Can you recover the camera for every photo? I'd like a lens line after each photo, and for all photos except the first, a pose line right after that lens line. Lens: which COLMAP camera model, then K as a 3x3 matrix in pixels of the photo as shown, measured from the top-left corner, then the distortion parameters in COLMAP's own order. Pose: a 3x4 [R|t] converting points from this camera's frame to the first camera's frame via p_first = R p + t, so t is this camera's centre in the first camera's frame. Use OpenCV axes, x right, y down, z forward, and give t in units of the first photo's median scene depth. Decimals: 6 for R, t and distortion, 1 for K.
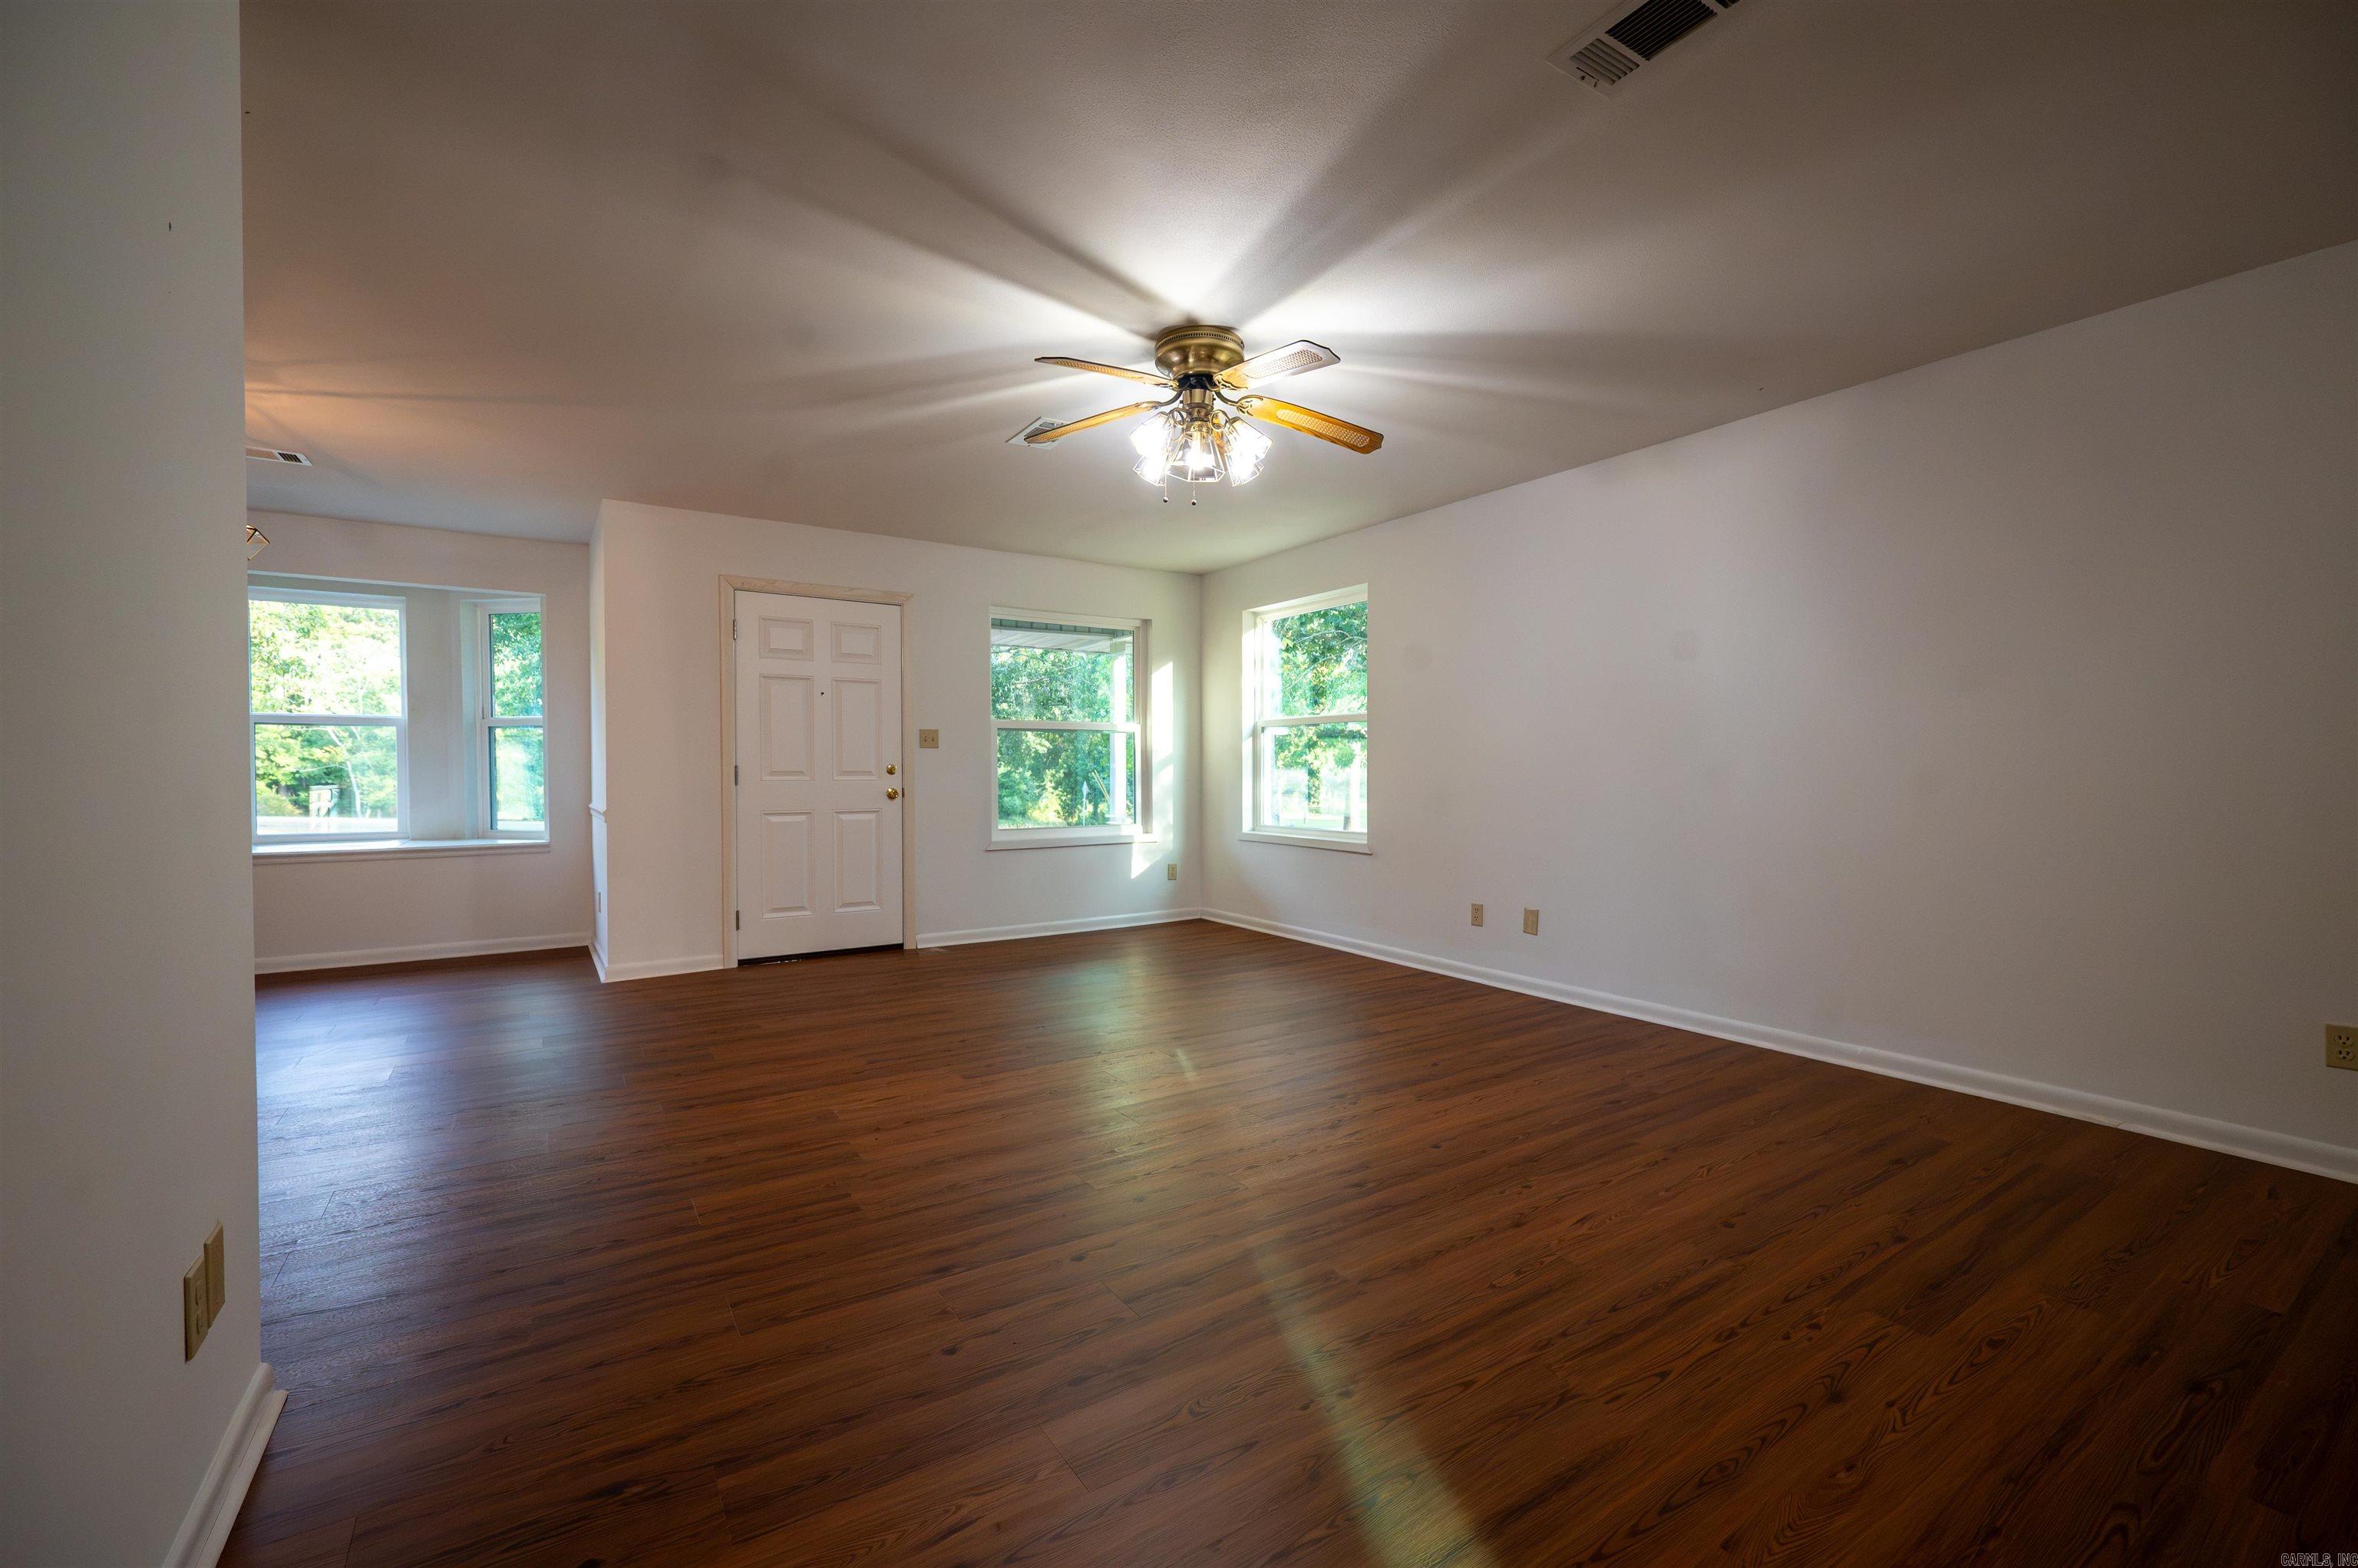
lens RADIAL K [[975.9, 0, 1181.0], [0, 975.9, 793.4], [0, 0, 1]] dist [-0.000049, 0.000021]
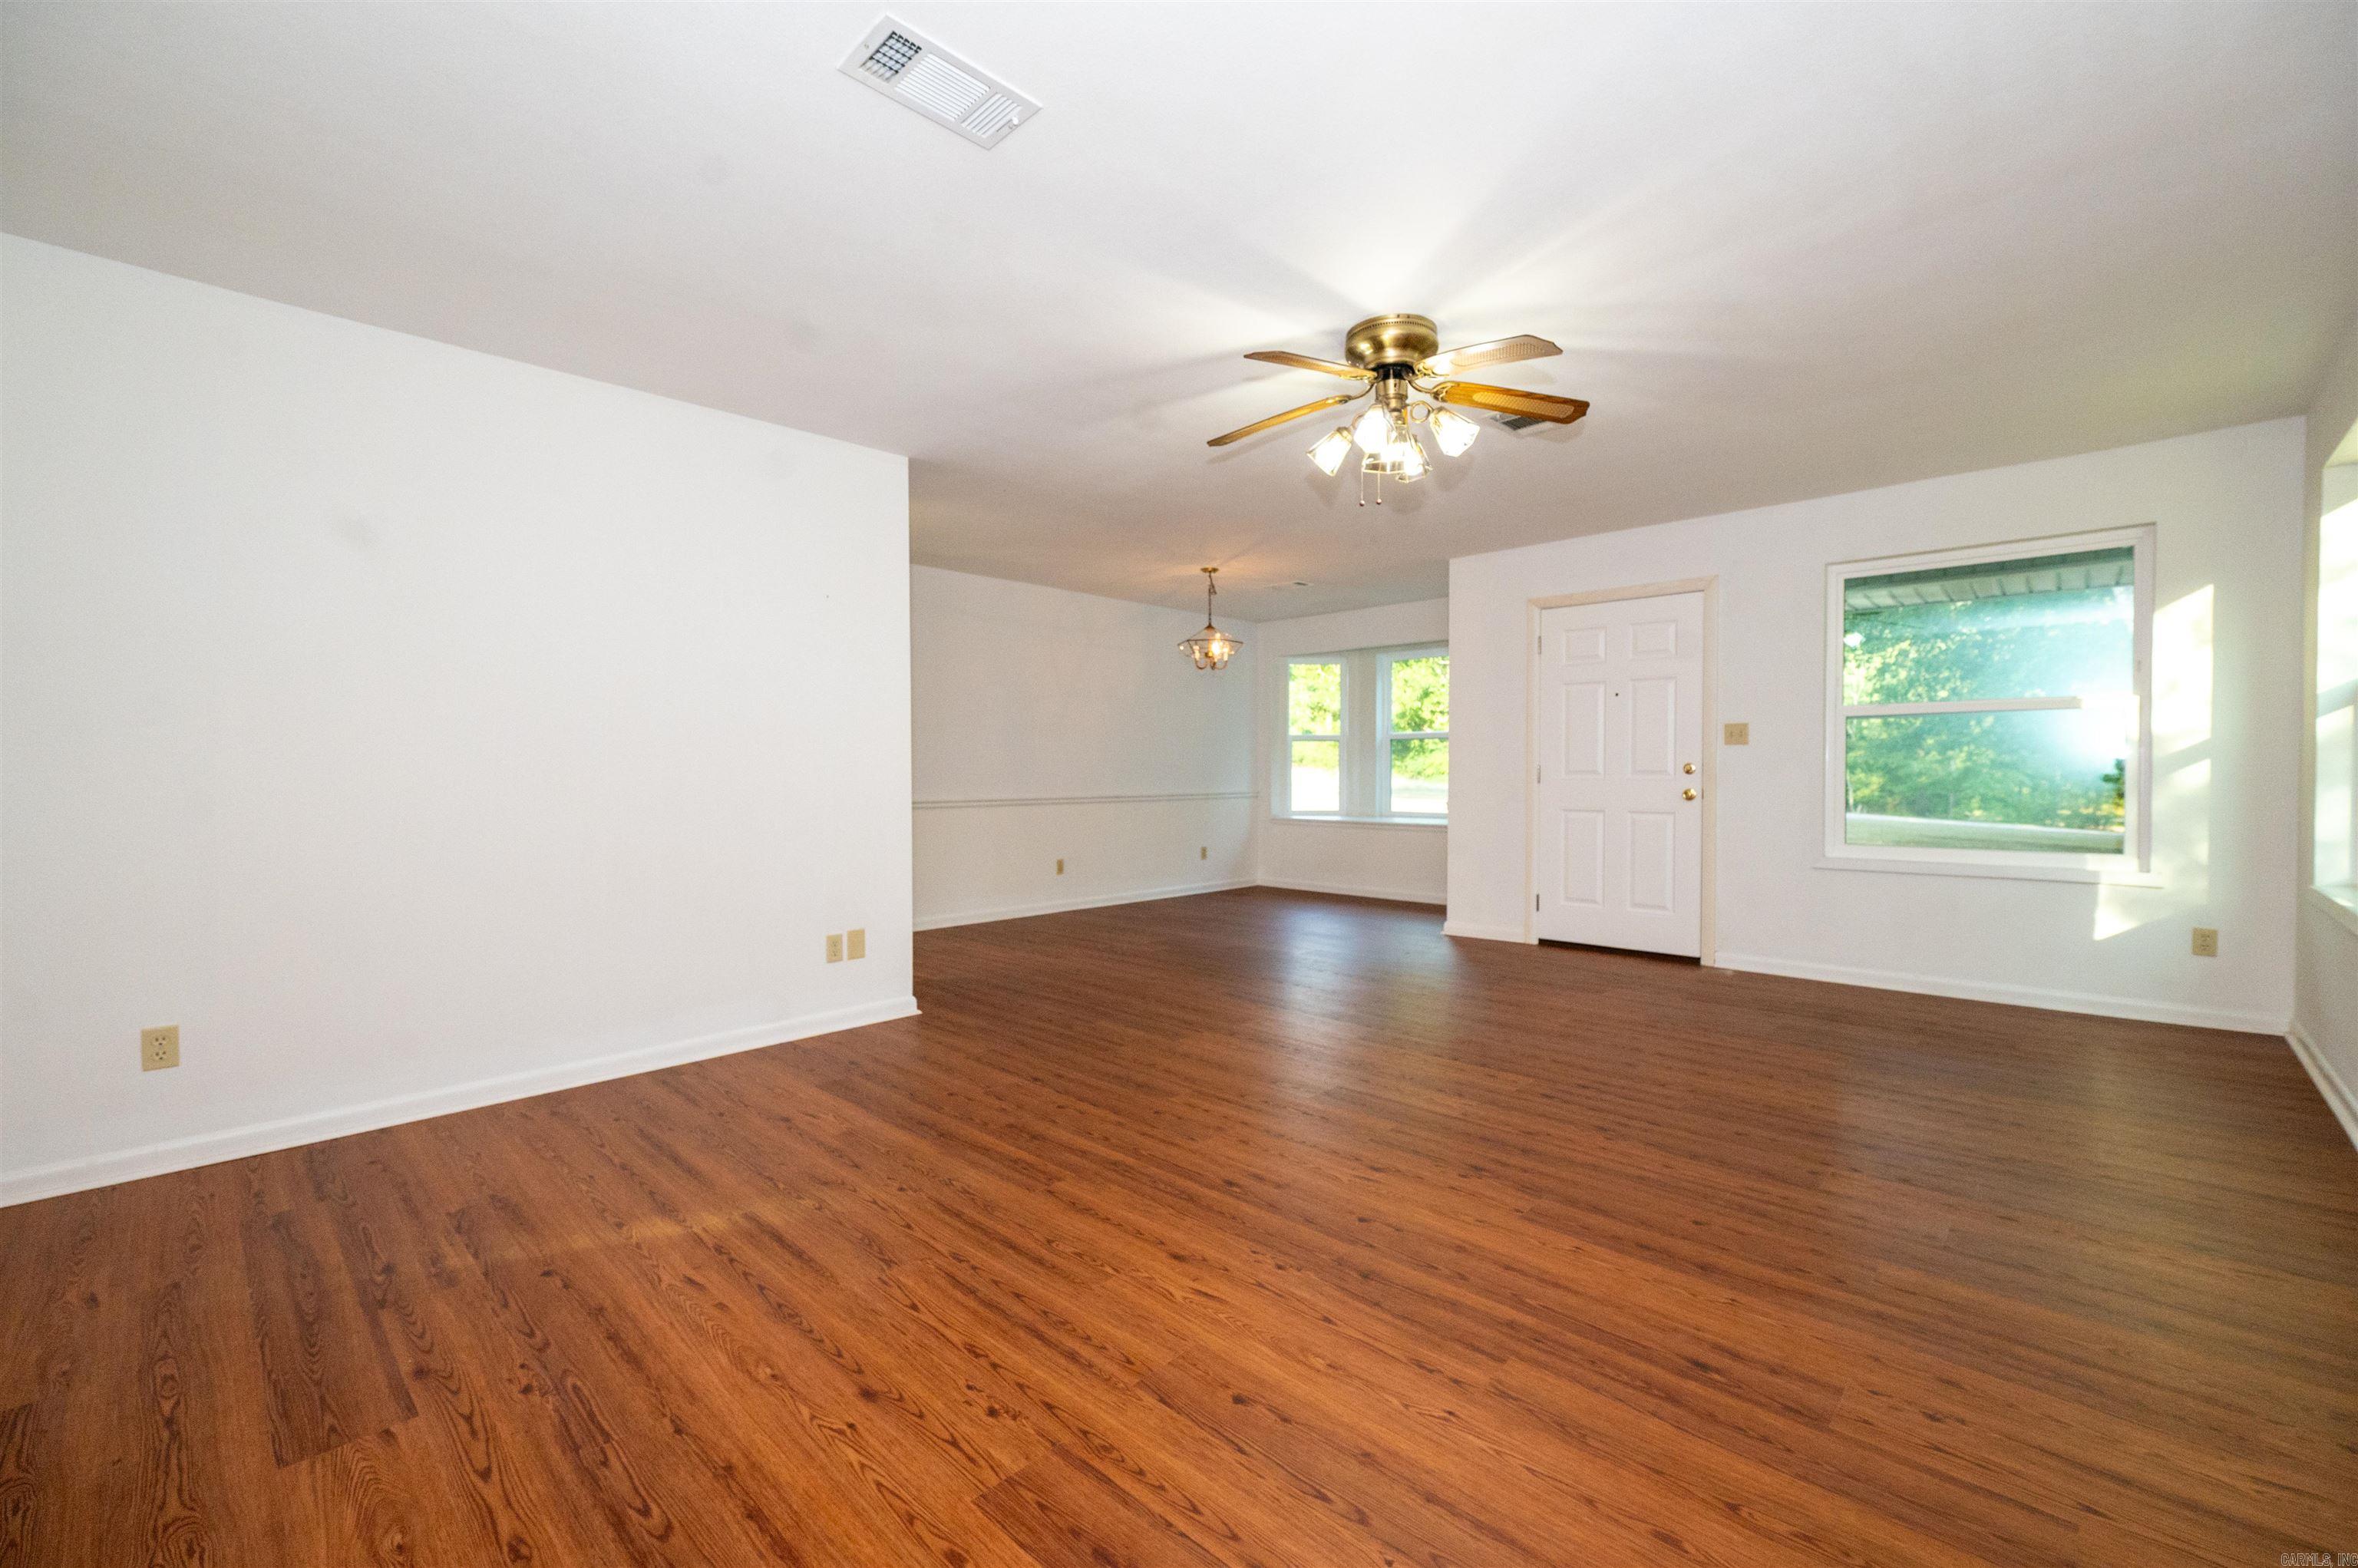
lens RADIAL K [[975.9, 0, 1181.0], [0, 975.9, 793.4], [0, 0, 1]] dist [-0.000049, 0.000021]
pose [[0.217603, 0.023696, -0.975750, 0.865109], [-0.021503, 0.999579, 0.019480, -0.014624], [0.975800, 0.016742, 0.218021, 0.548609]]
